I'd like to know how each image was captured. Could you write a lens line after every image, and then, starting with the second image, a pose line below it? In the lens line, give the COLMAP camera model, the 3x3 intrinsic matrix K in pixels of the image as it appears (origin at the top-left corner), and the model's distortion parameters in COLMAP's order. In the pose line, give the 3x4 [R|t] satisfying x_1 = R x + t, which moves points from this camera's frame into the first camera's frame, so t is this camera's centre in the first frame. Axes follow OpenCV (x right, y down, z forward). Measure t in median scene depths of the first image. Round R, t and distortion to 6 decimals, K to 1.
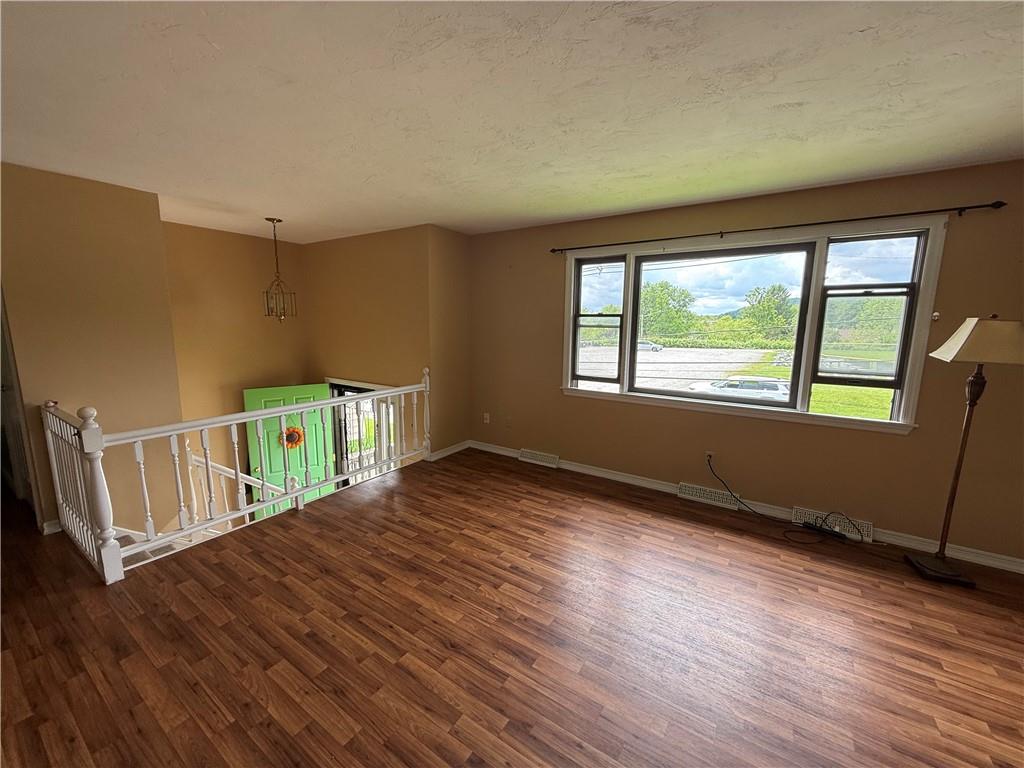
lens RADIAL K [[407.7, 0, 506.7], [0, 407.7, 382.3], [0, 0, 1]] dist [0.000753, 0.000294]
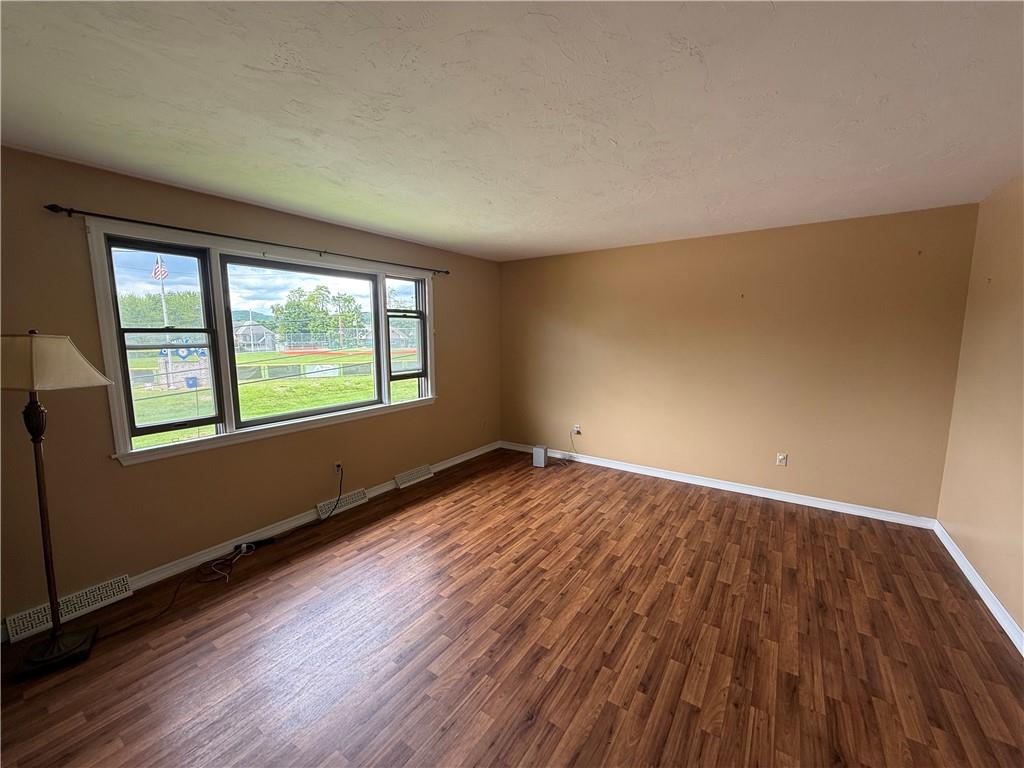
lens RADIAL K [[407.7, 0, 510.0], [0, 407.7, 383.7], [0, 0, 1]] dist [0.000753, 0.000294]
pose [[0.008969, -0.136028, 0.990664, -0.570428], [0.150747, 0.979566, 0.133139, -0.109877], [-0.988532, 0.148146, 0.029292, 0.580126]]
